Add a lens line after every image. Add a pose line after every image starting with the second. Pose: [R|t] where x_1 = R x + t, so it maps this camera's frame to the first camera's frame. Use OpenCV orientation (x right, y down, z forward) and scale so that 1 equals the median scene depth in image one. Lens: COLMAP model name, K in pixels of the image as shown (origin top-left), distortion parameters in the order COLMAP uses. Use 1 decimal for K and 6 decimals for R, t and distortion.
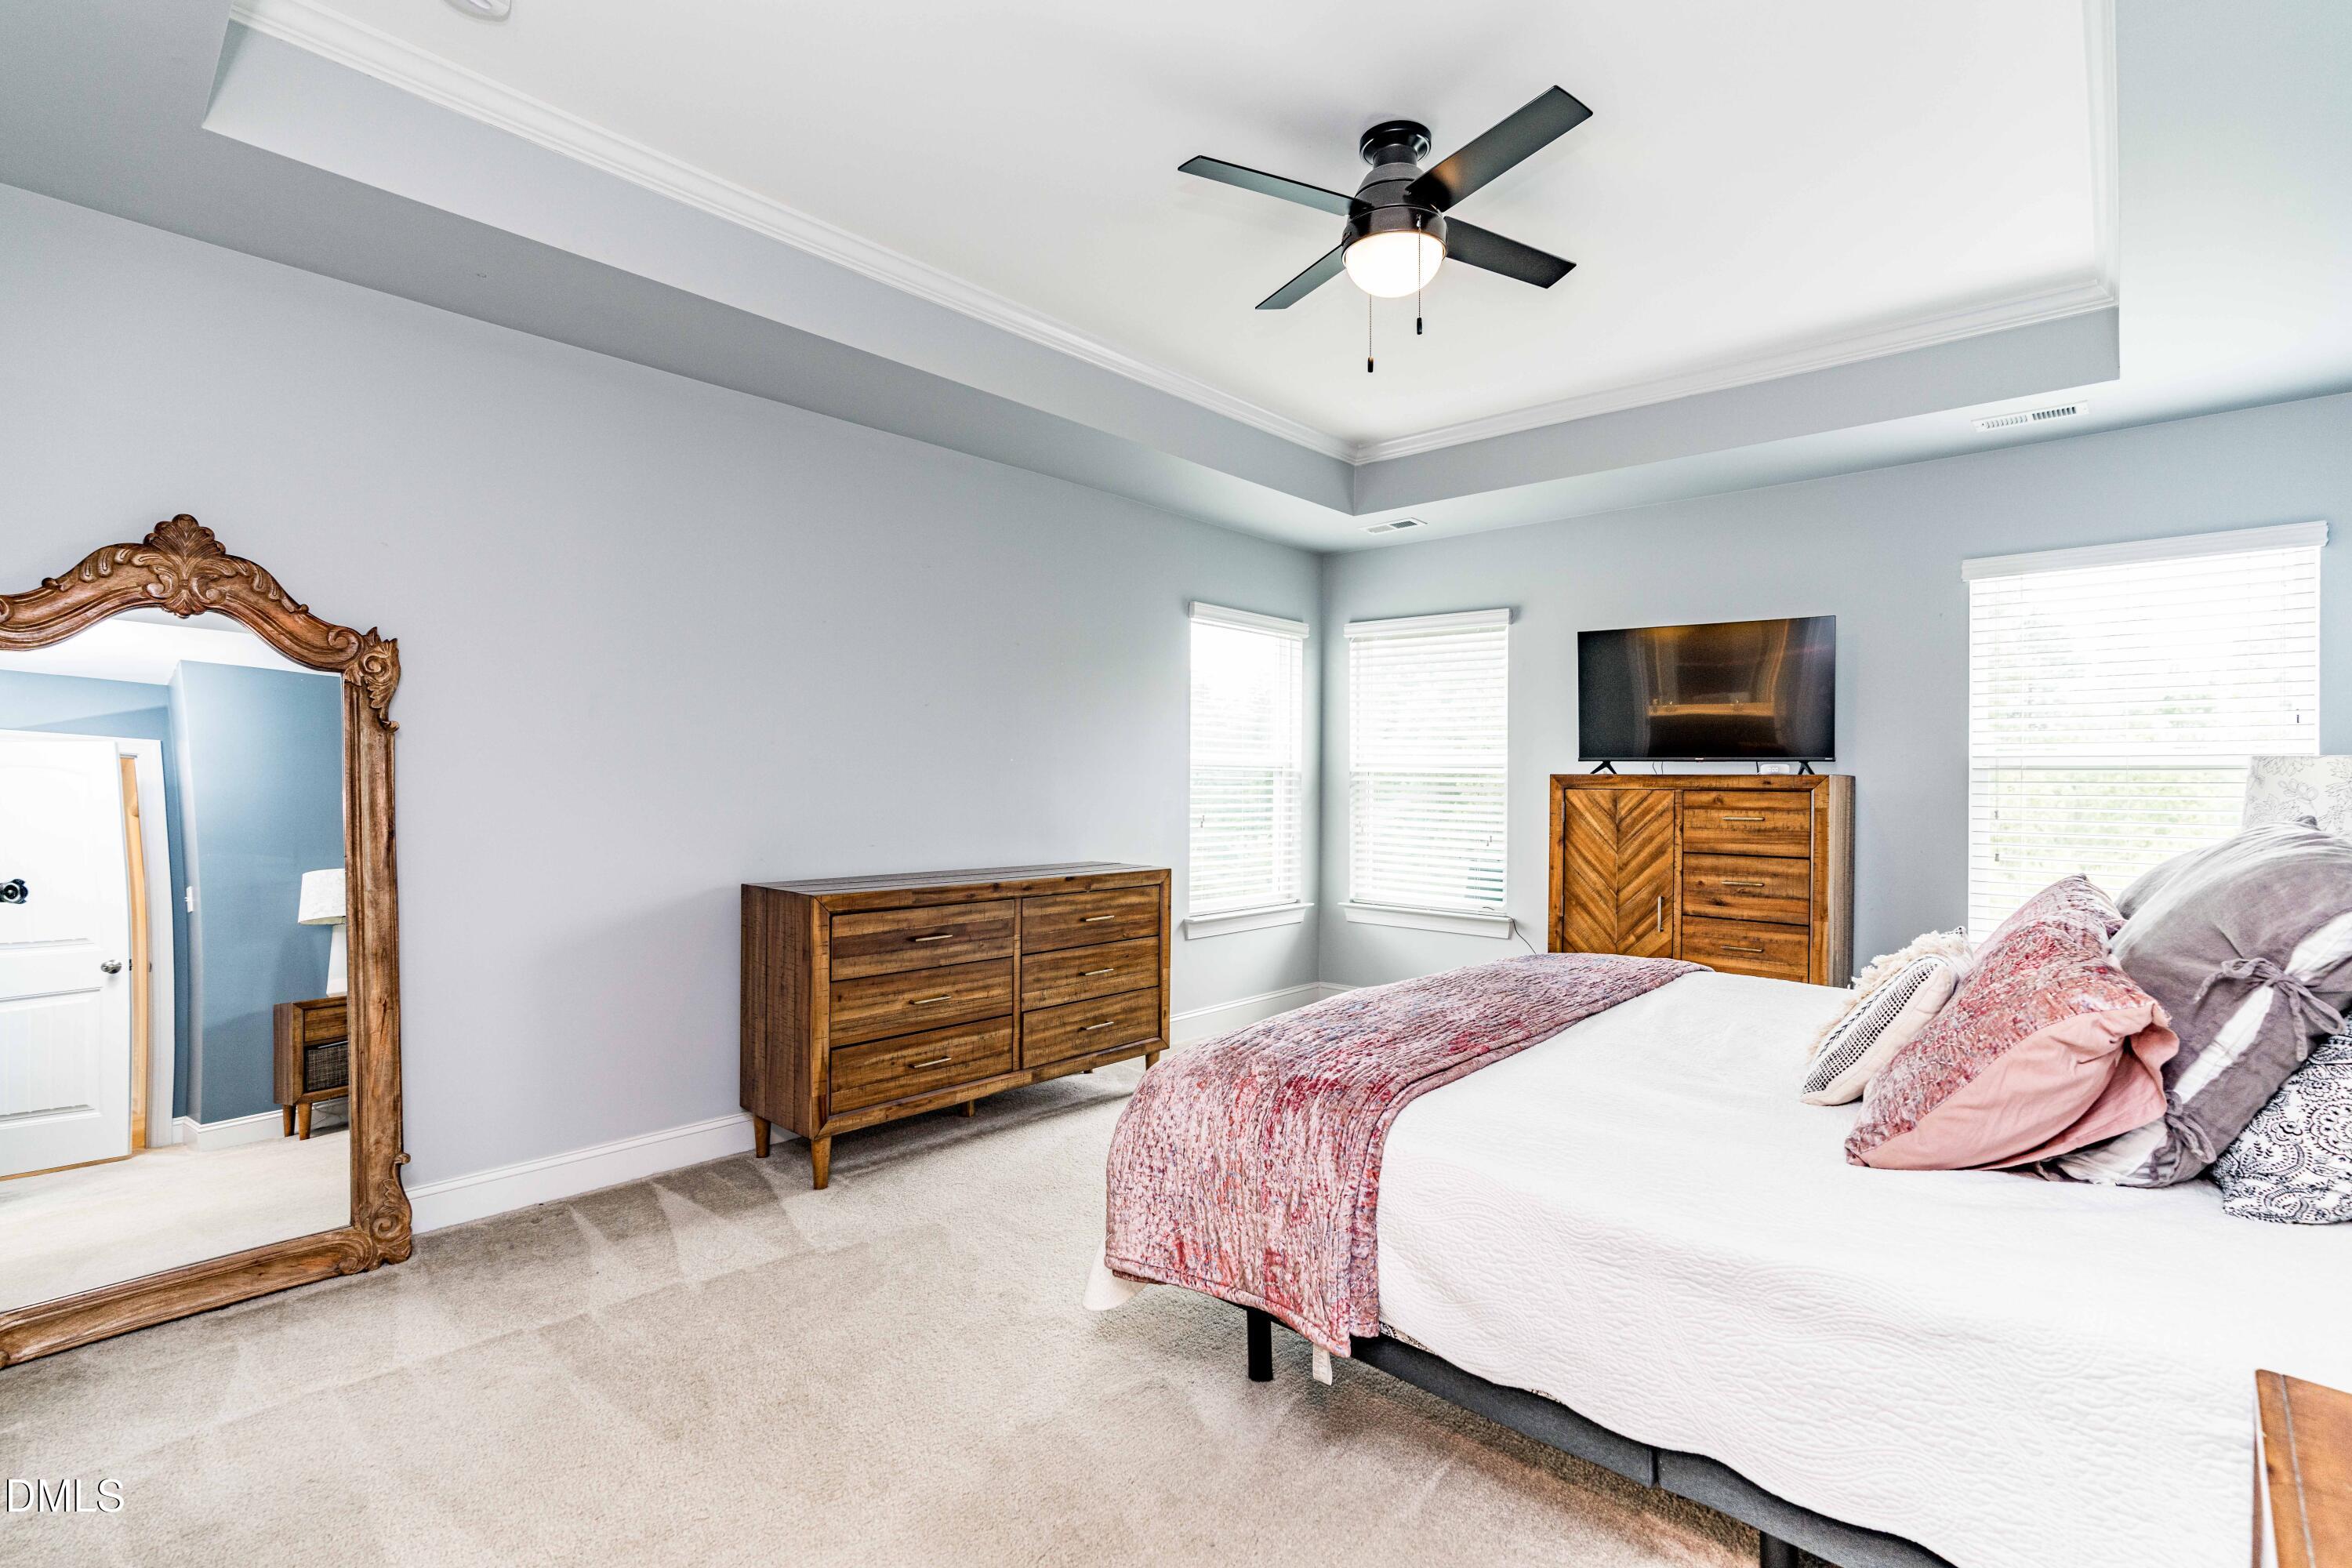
lens RADIAL K [[1063.5, 0, 1176.0], [0, 1063.5, 784.0], [0, 0, 1]] dist [-0.052810, 0.020269]
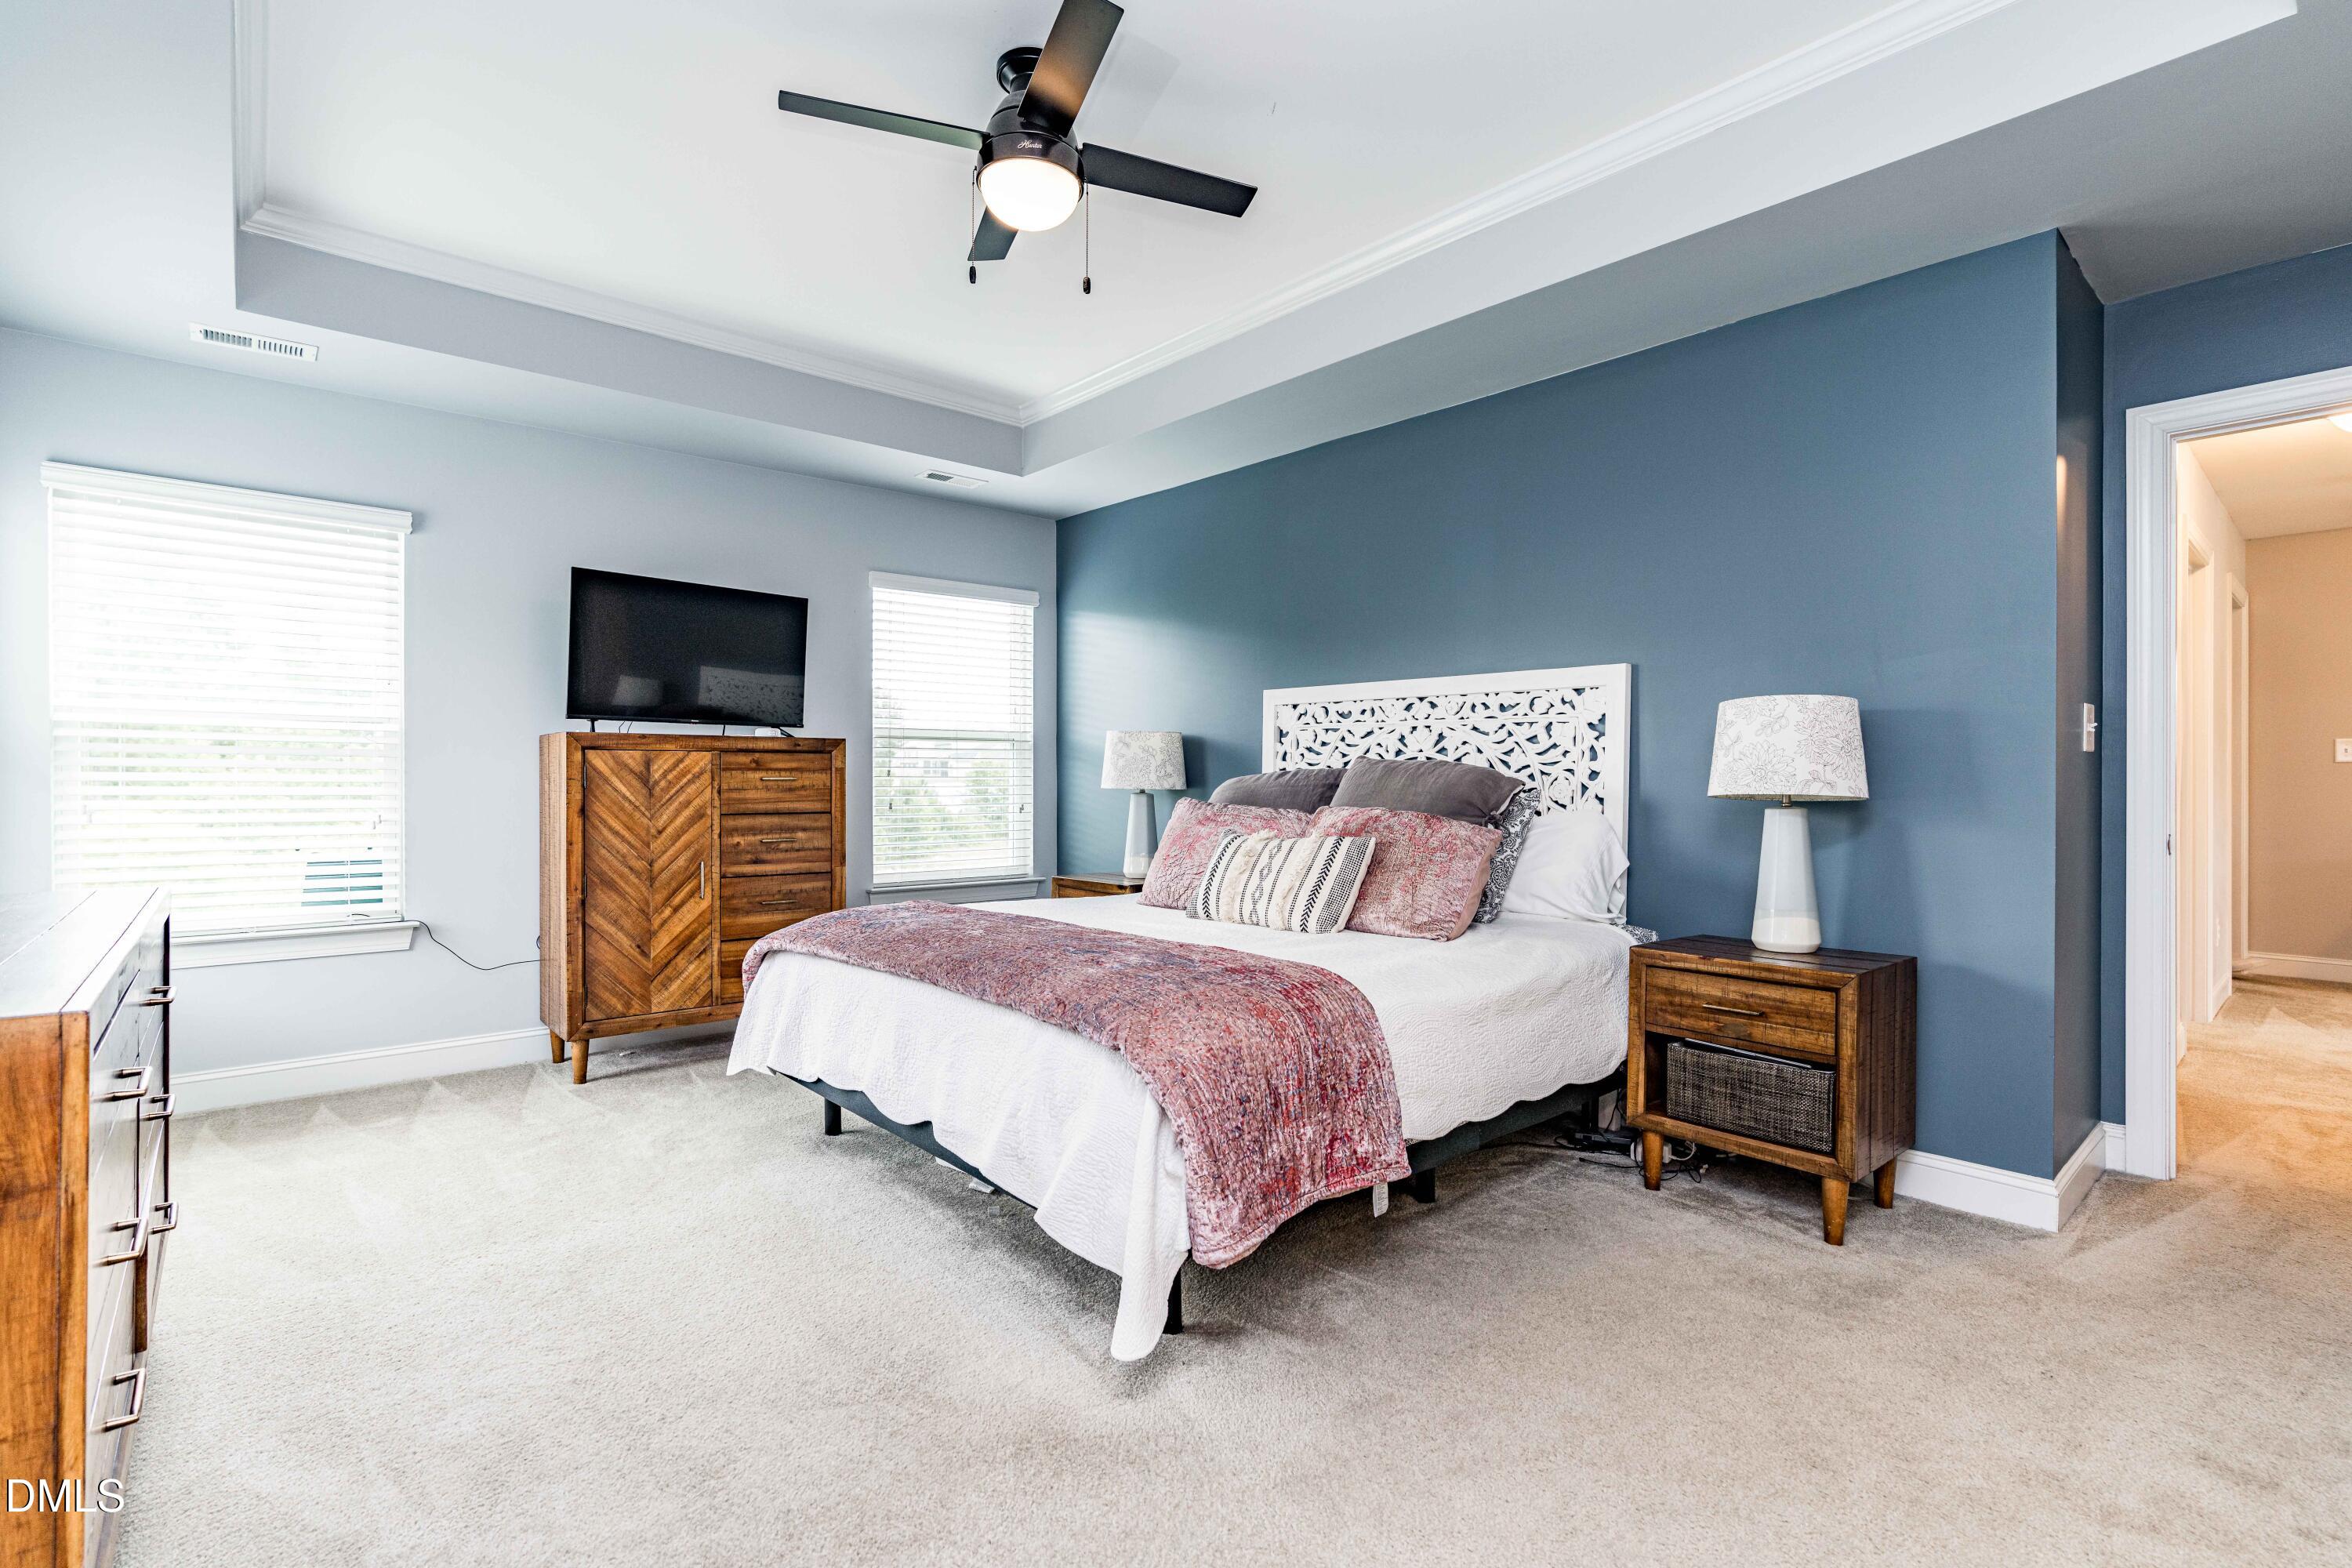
lens RADIAL K [[1083.3, 0, 1176.0], [0, 1083.3, 784.0], [0, 0, 1]] dist [-0.051549, 0.021039]
pose [[0.115308, -0.015233, 0.993213, -0.481877], [0.002613, 0.999884, 0.015032, 0.022957], [-0.993326, 0.000862, 0.115334, 0.472066]]
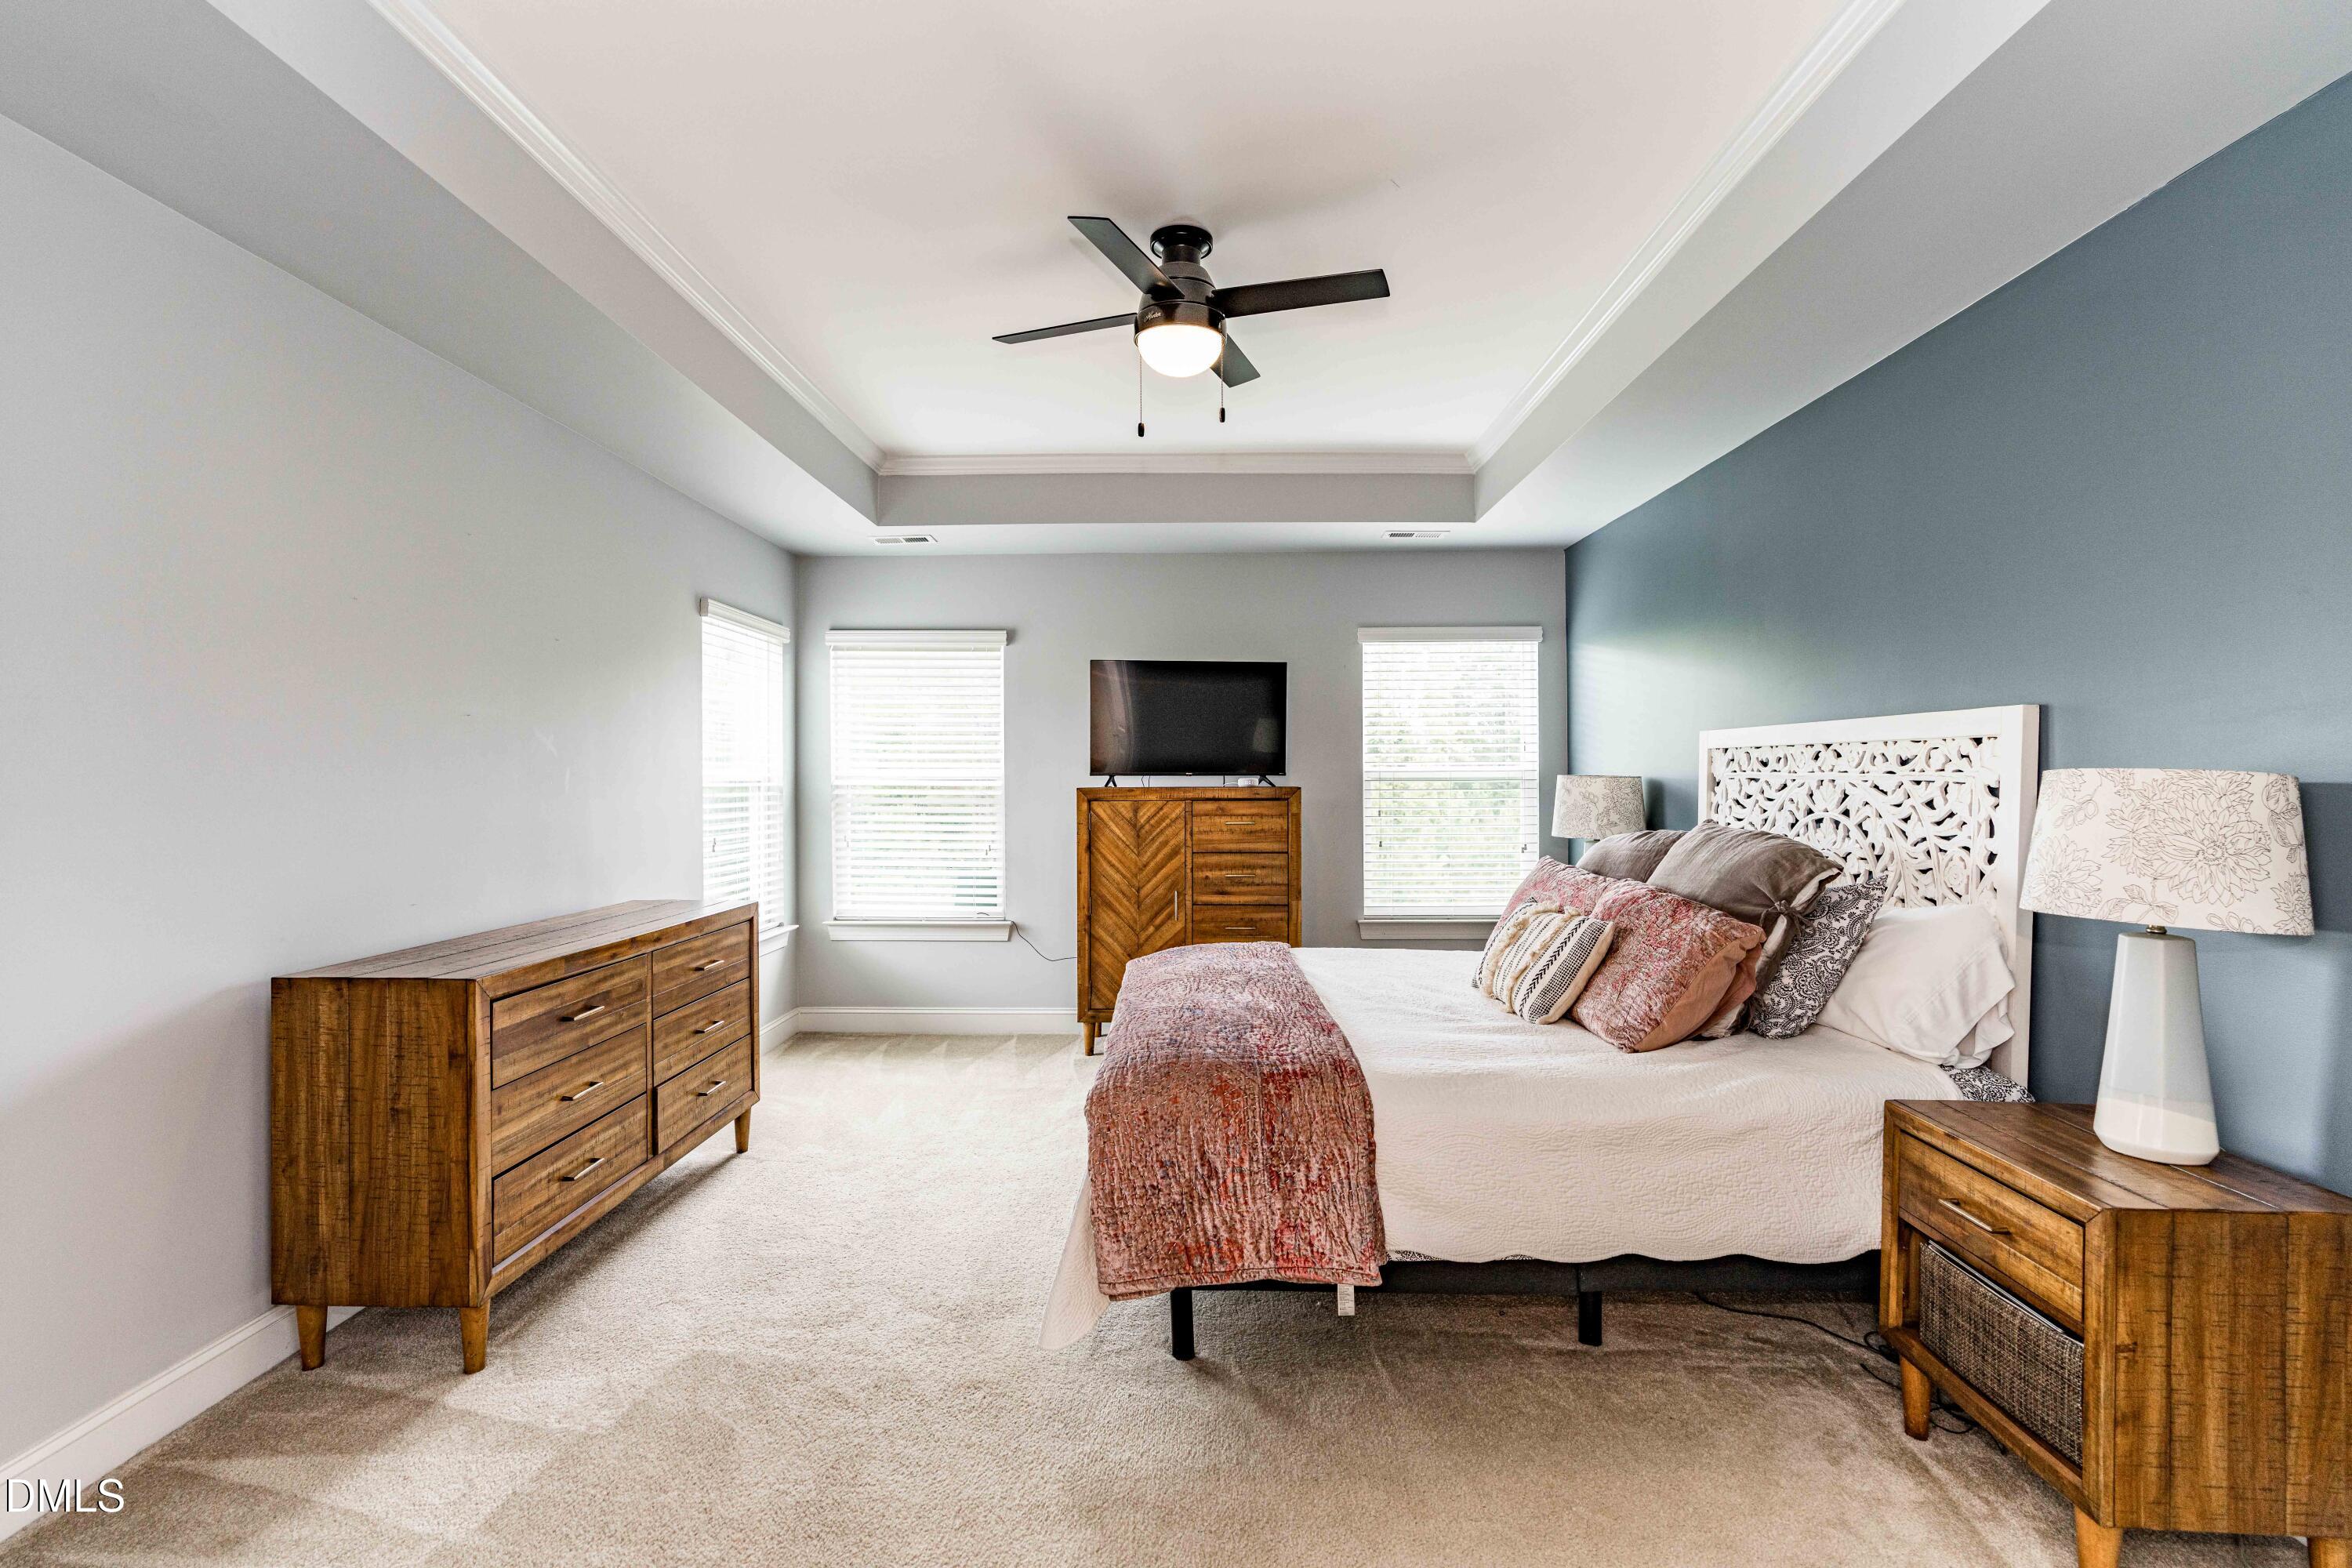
lens RADIAL K [[1083.3, 0, 1176.0], [0, 1083.3, 784.0], [0, 0, 1]] dist [-0.051549, 0.021039]
pose [[0.753574, -0.014593, 0.657201, -0.351078], [0.012100, 0.999892, 0.008328, -0.024329], [-0.657252, 0.001677, 0.753669, 0.084313]]
